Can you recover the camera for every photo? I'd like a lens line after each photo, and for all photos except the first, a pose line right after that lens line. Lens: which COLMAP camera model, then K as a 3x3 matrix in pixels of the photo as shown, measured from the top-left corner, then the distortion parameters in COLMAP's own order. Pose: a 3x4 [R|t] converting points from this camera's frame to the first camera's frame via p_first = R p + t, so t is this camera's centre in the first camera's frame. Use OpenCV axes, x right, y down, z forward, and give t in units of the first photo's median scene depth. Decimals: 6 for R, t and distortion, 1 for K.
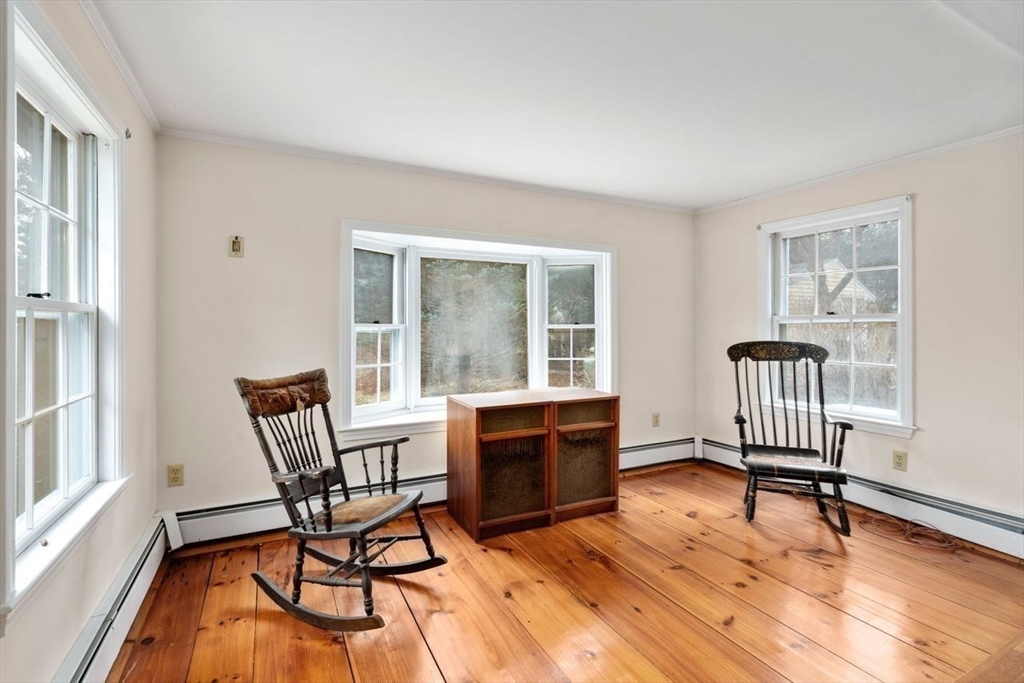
lens RADIAL K [[463.5, 0, 508.8], [0, 463.5, 333.1], [0, 0, 1]] dist [-0.004909, -0.000405]
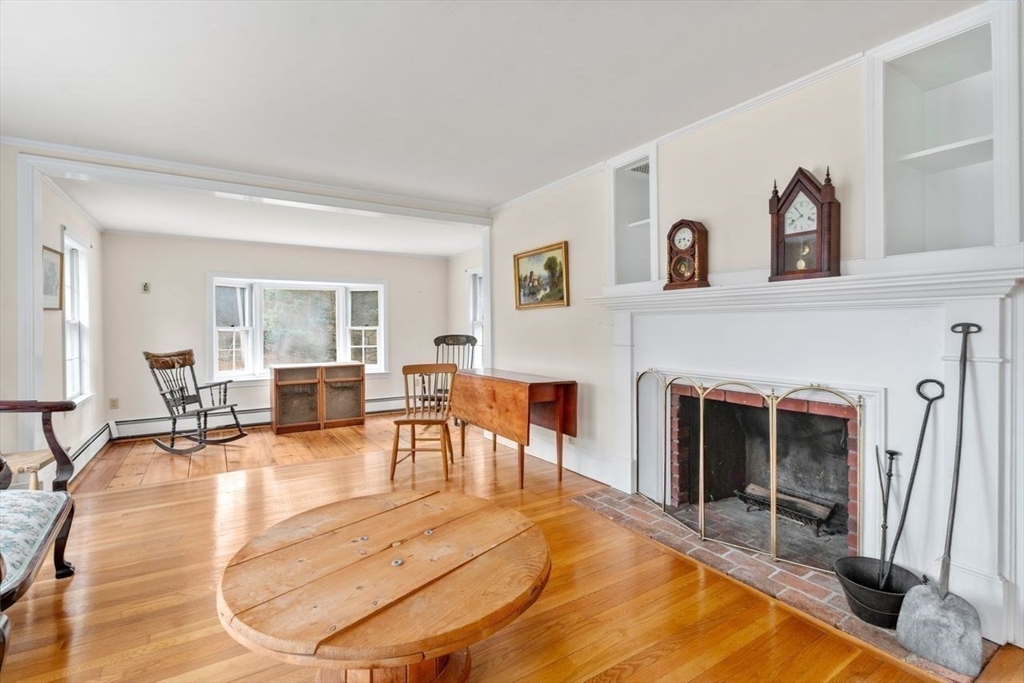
lens RADIAL K [[463.5, 0, 516.3], [0, 463.5, 334.2], [0, 0, 1]] dist [-0.004909, -0.000405]
pose [[0.994489, -0.007389, 0.104576, 0.820373], [0.007027, 0.999968, 0.003825, 0.012426], [-0.104601, -0.003069, 0.994510, -1.193587]]
